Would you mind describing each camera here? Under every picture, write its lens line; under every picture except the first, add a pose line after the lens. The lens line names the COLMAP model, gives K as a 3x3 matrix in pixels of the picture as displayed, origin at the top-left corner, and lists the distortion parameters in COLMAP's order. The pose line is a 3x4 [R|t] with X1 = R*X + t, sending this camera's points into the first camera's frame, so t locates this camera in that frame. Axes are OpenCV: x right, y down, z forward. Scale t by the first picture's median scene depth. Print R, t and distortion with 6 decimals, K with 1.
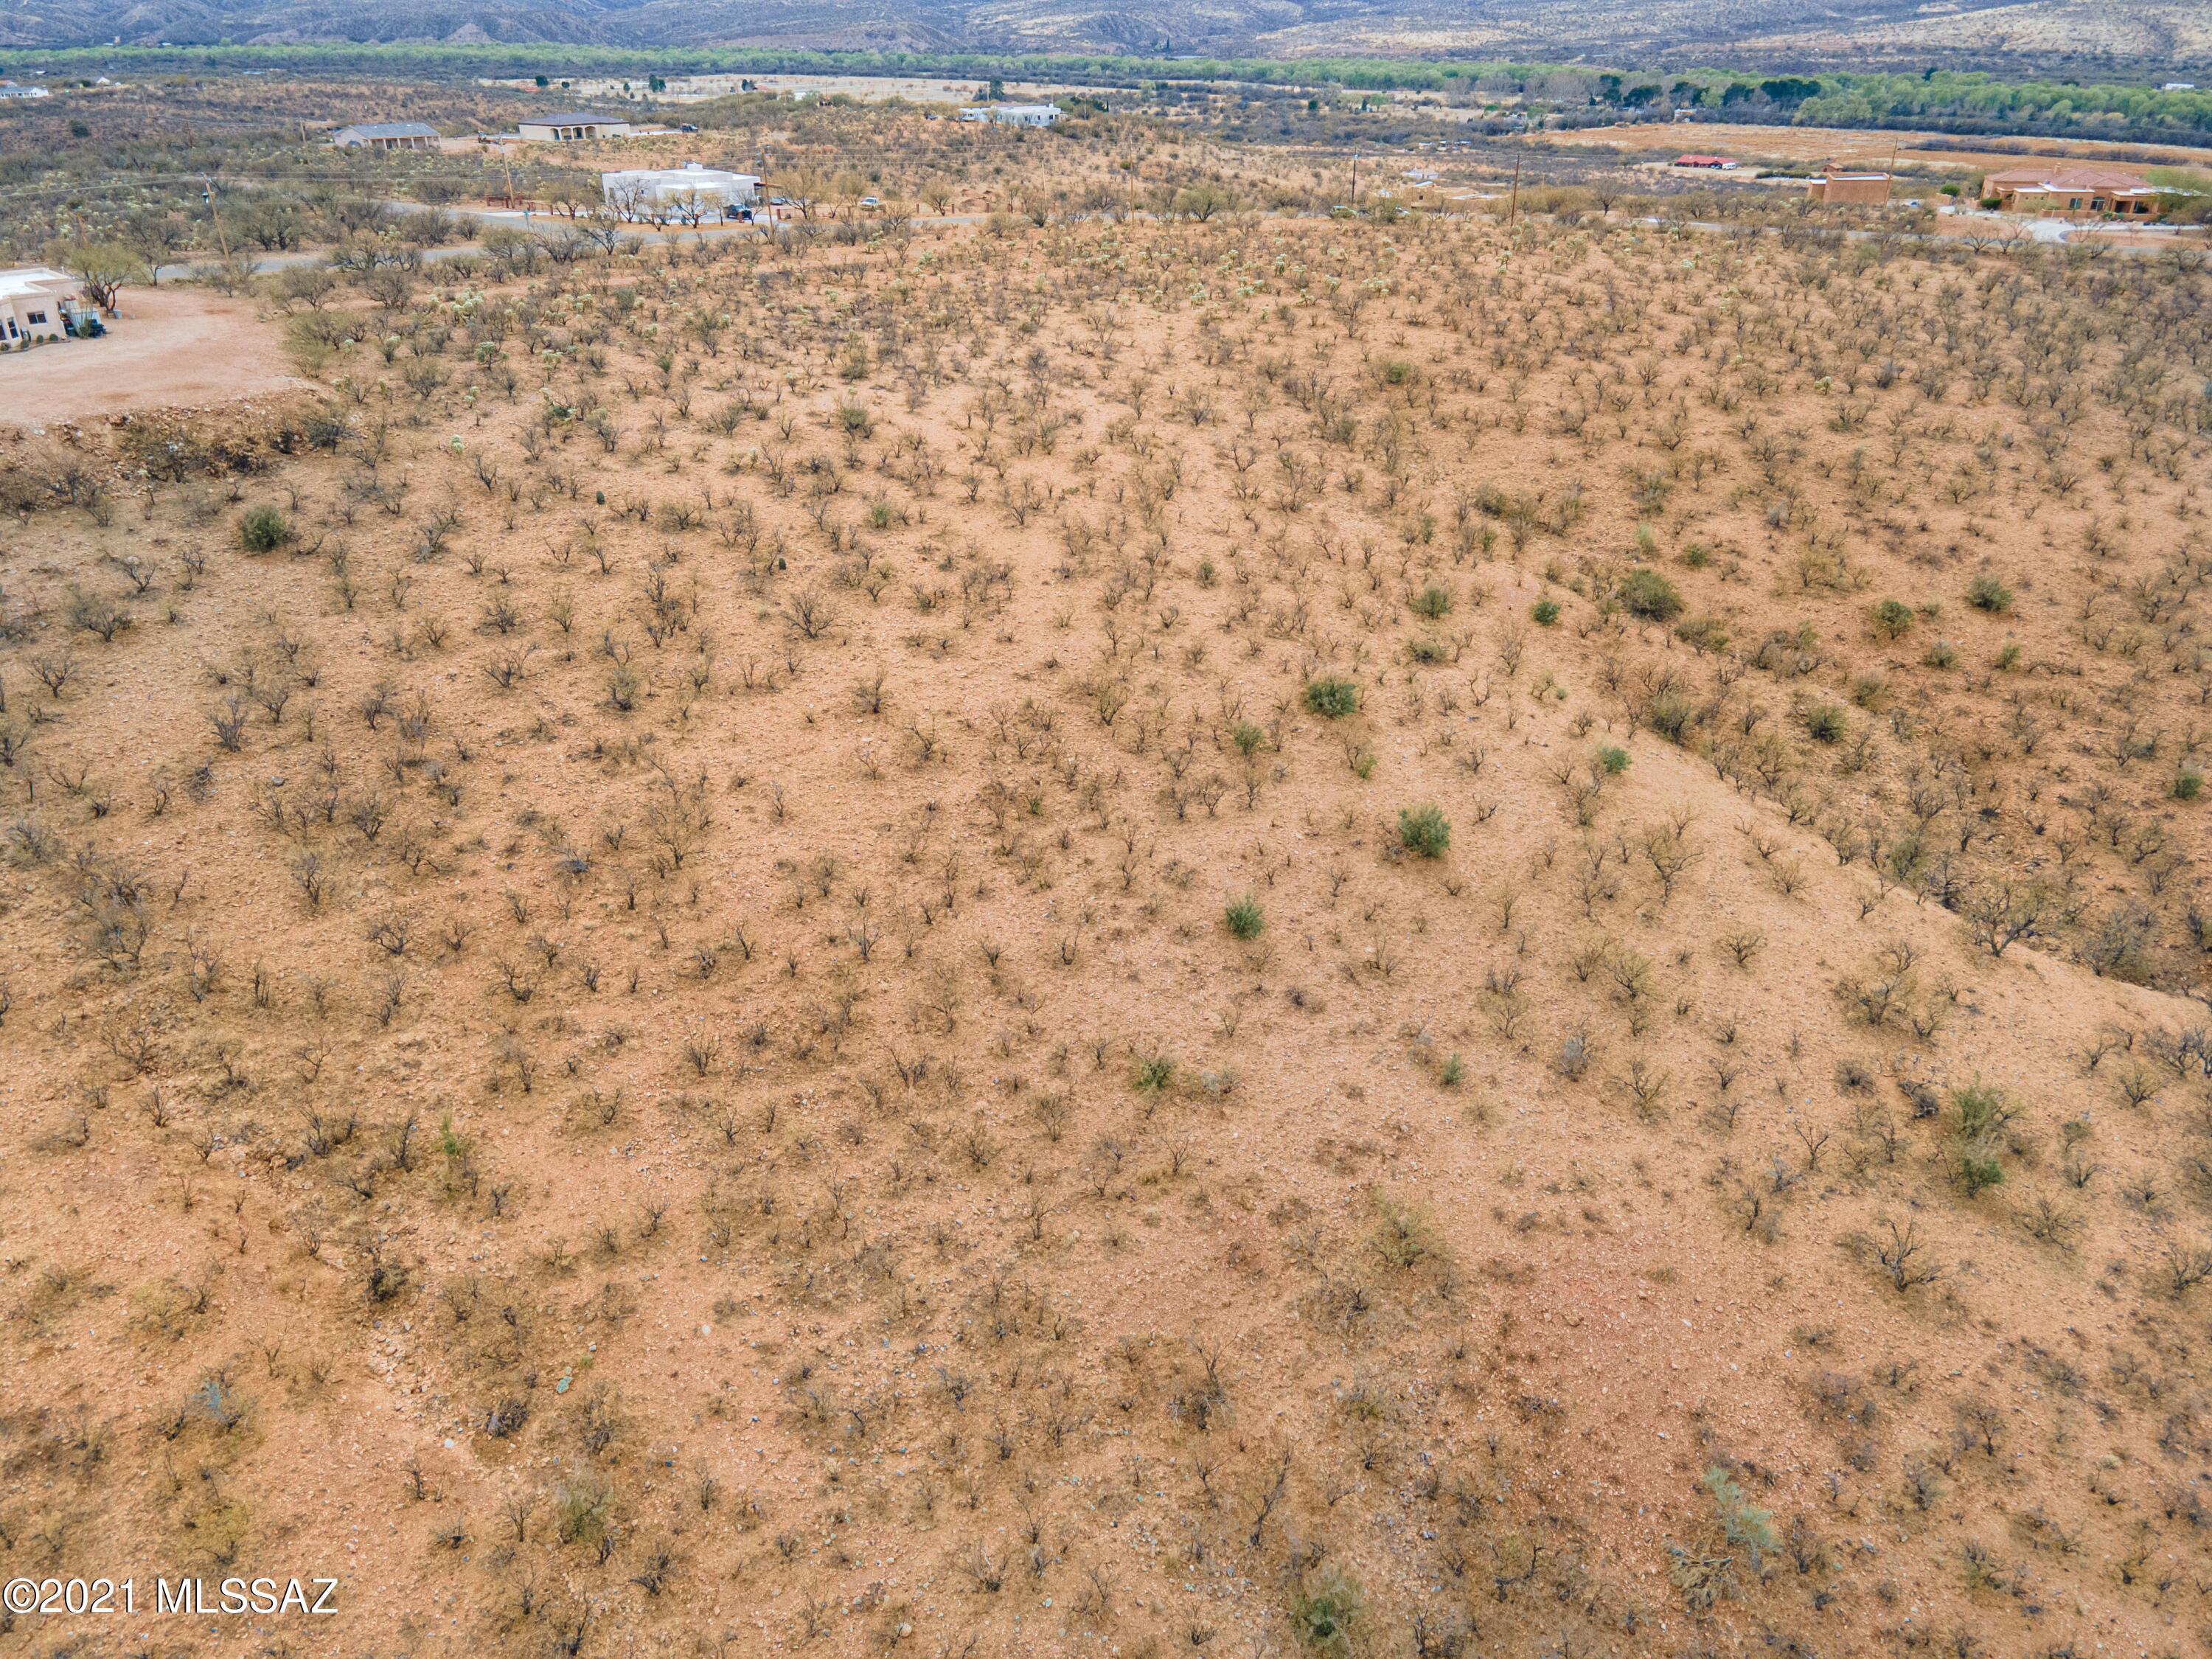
lens RADIAL K [[1603.4, 0, 1118.2], [0, 1603.4, 836.1], [0, 0, 1]] dist [0.027437, 0.029772]
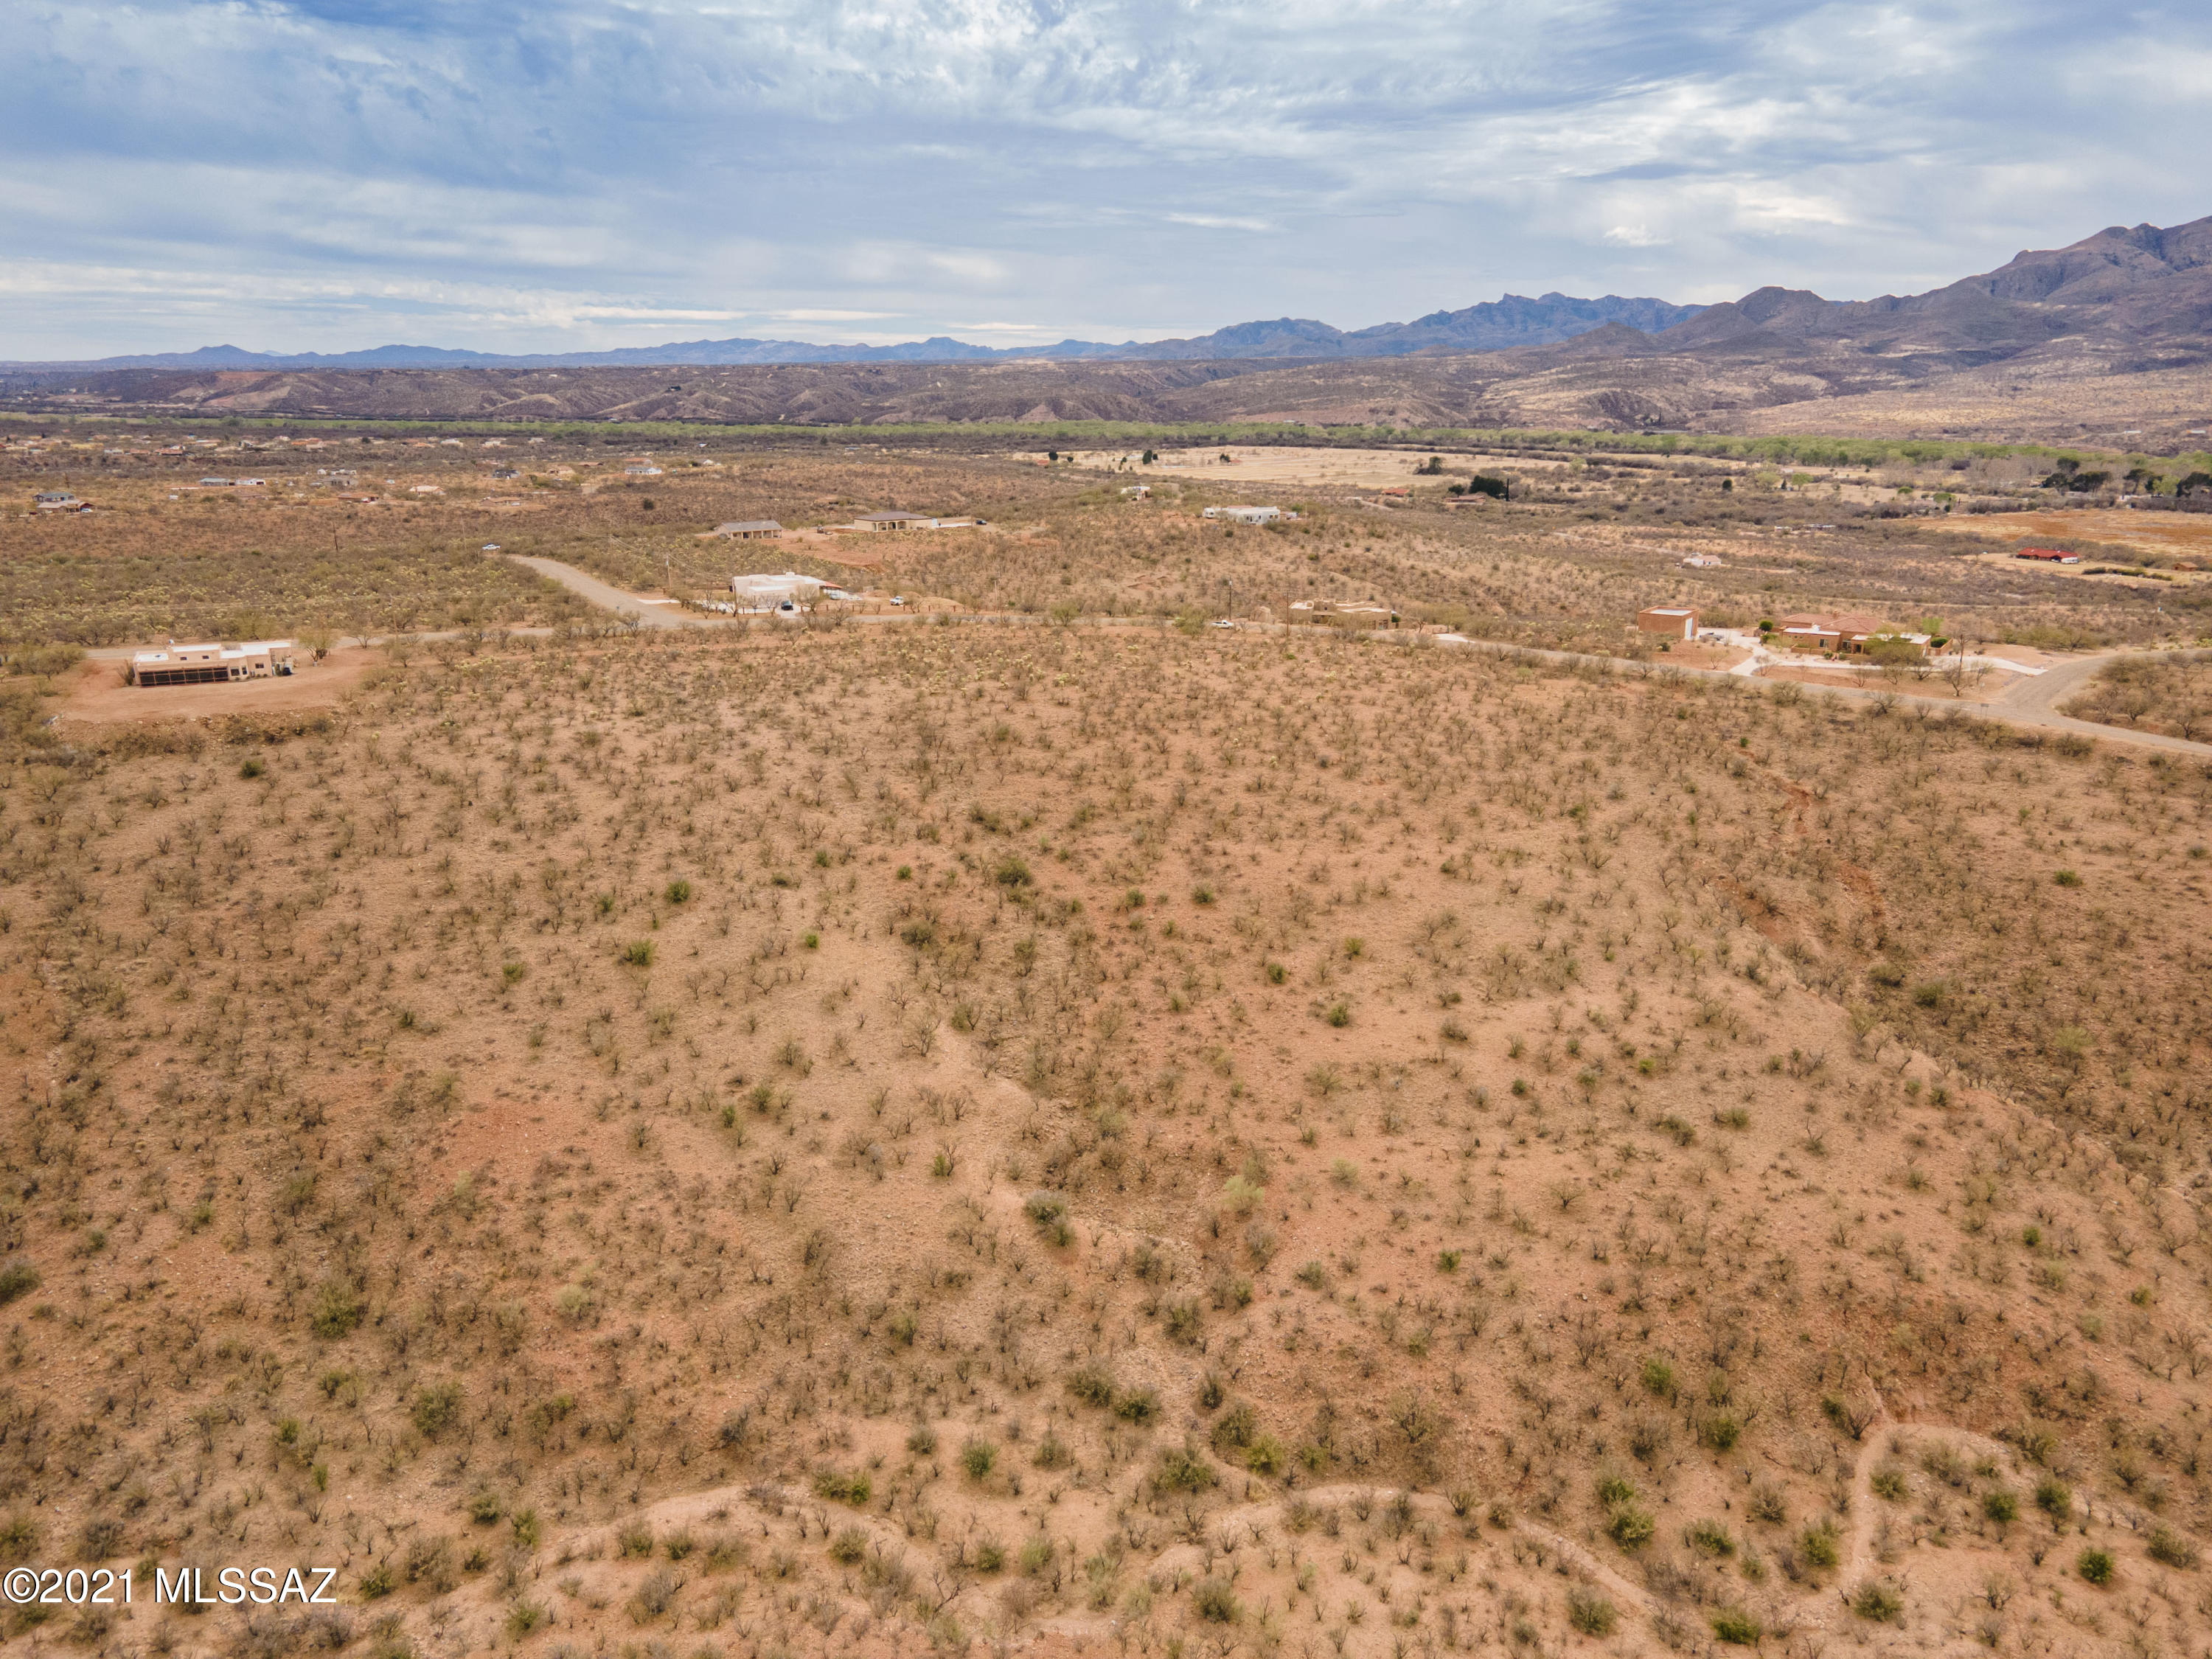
lens RADIAL K [[1603.4, 0, 1110.9], [0, 1603.4, 832.1], [0, 0, 1]] dist [0.027437, 0.029772]
pose [[0.948428, 0.085450, -0.305259, 0.775646], [-0.143831, 0.974151, -0.174188, 0.067969], [0.282484, 0.209111, 0.936203, -0.436192]]
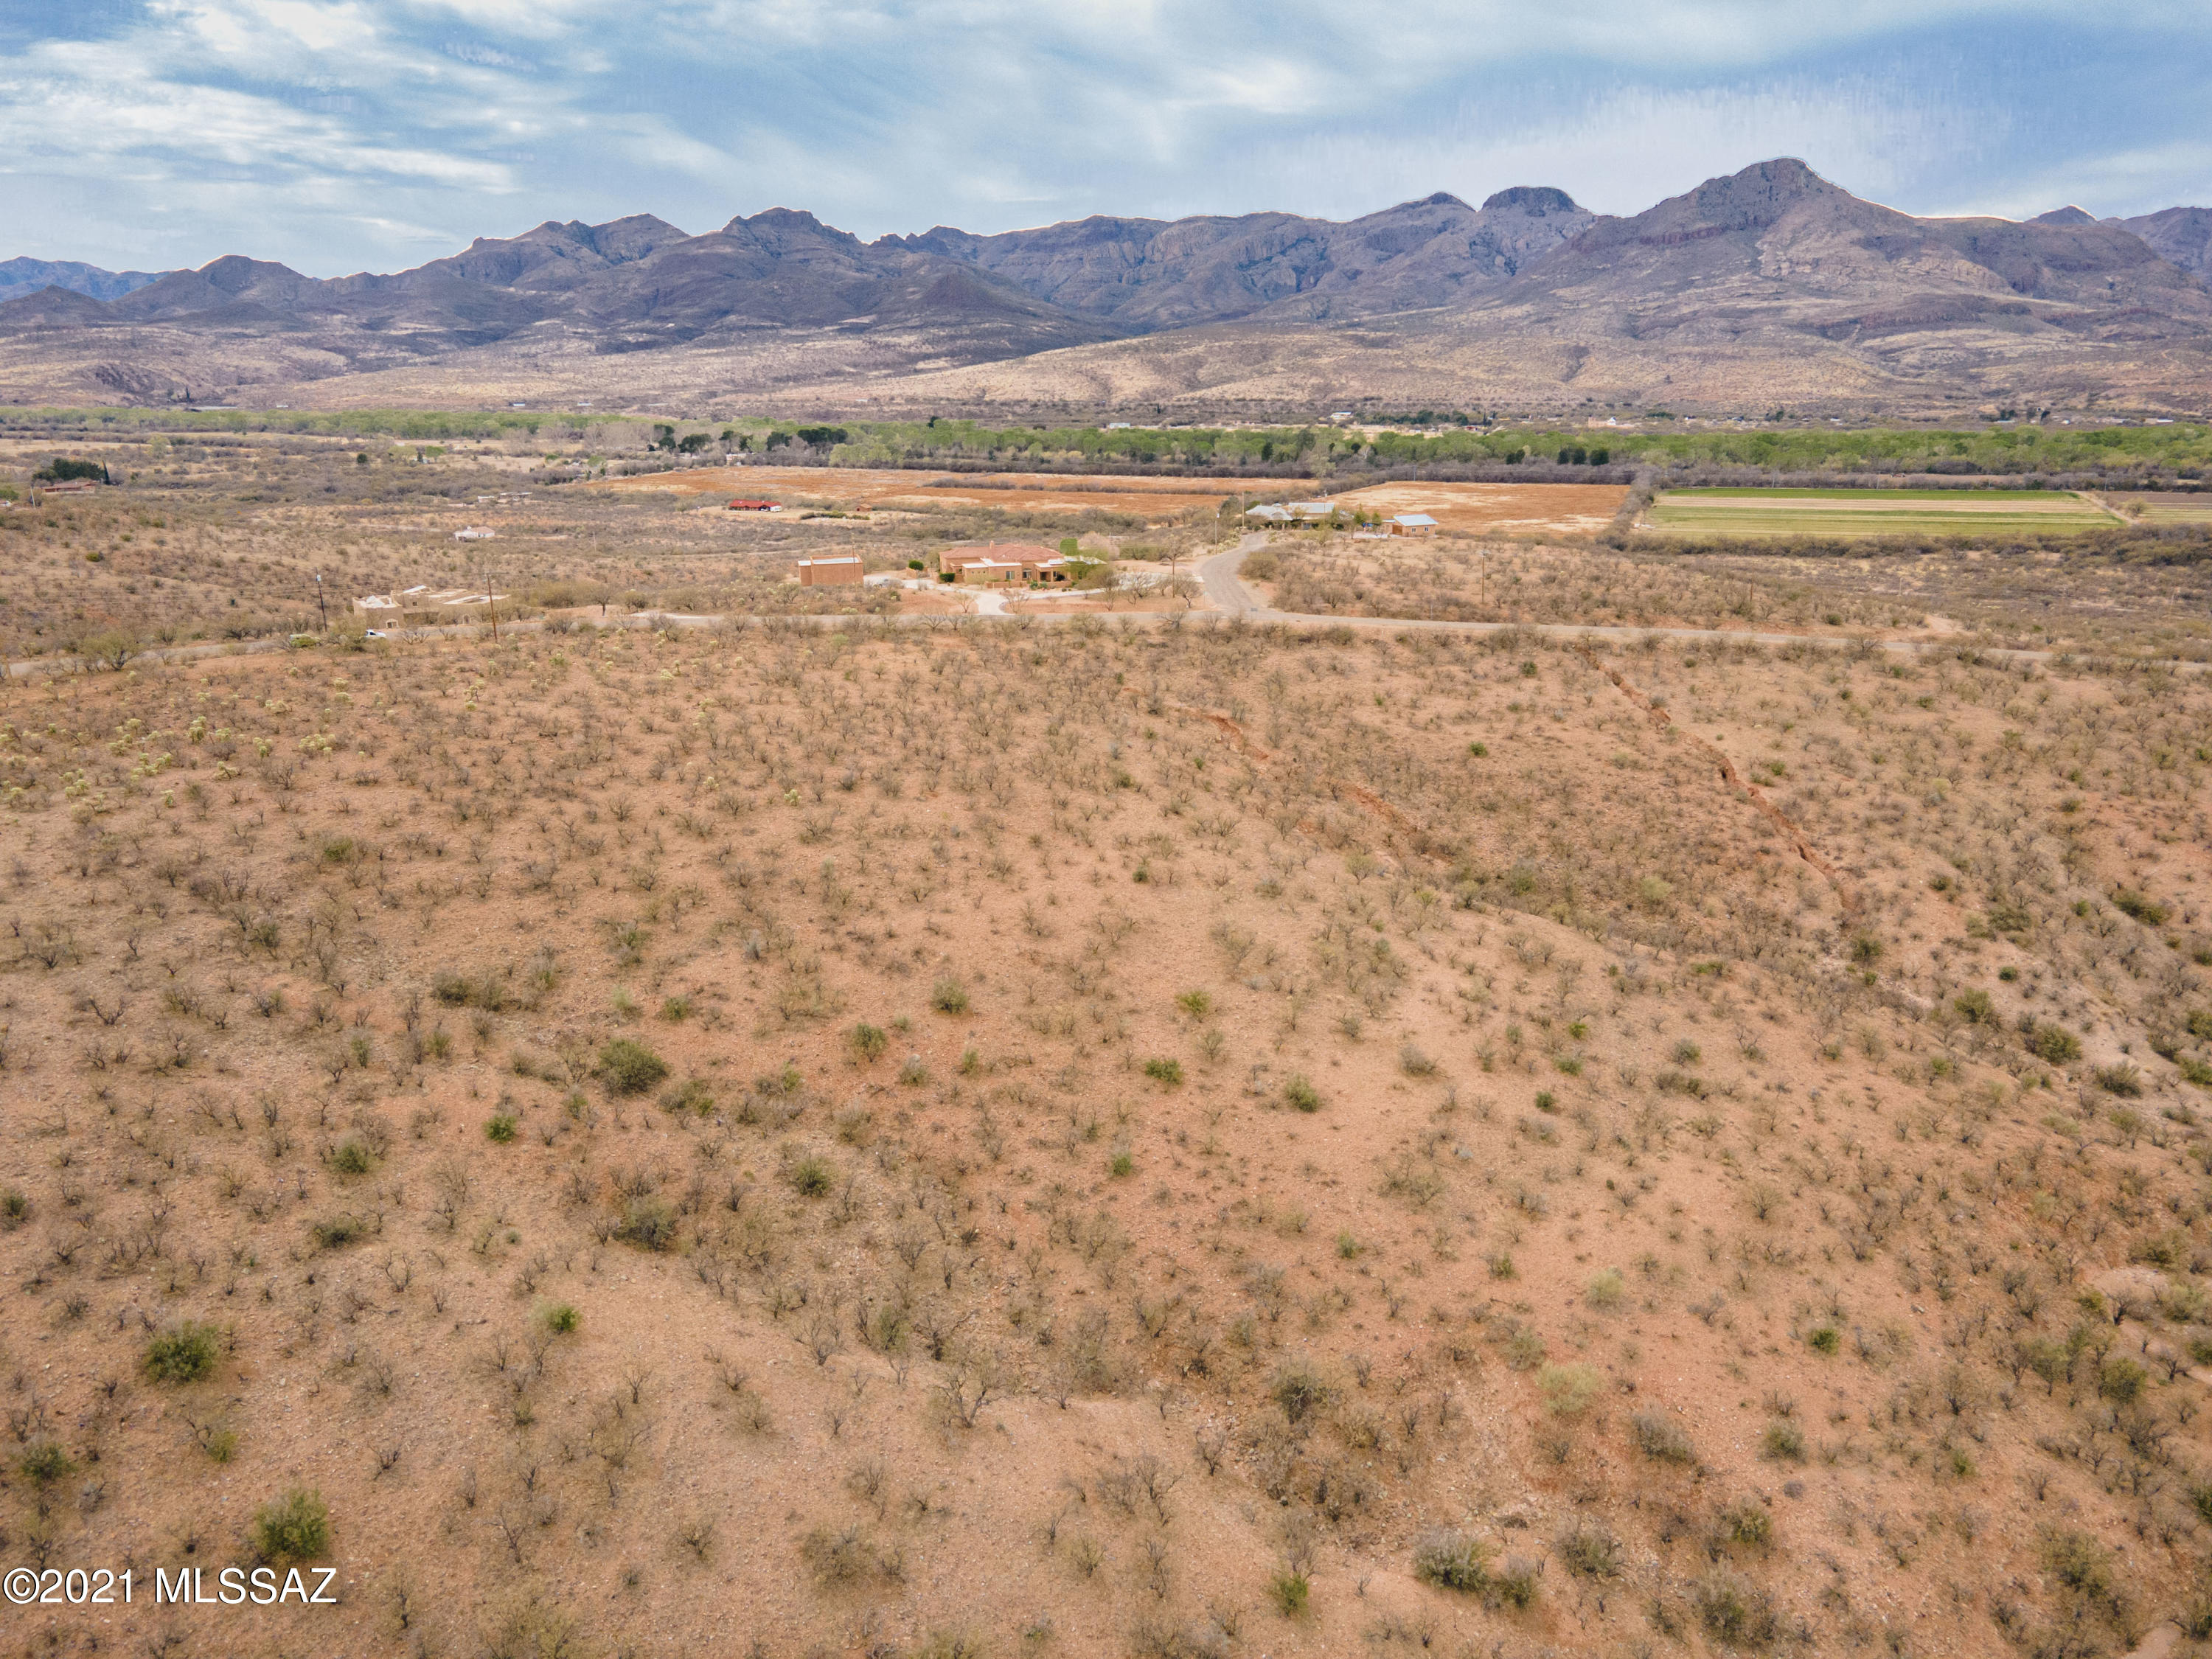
lens RADIAL K [[1603.4, 0, 1112.8], [0, 1603.4, 835.3], [0, 0, 1]] dist [0.027437, 0.029772]
pose [[0.865472, -0.150883, 0.477695, 0.118912], [0.235313, 0.964262, -0.121764, -0.081993], [-0.442251, 0.217791, 0.870047, 0.008426]]
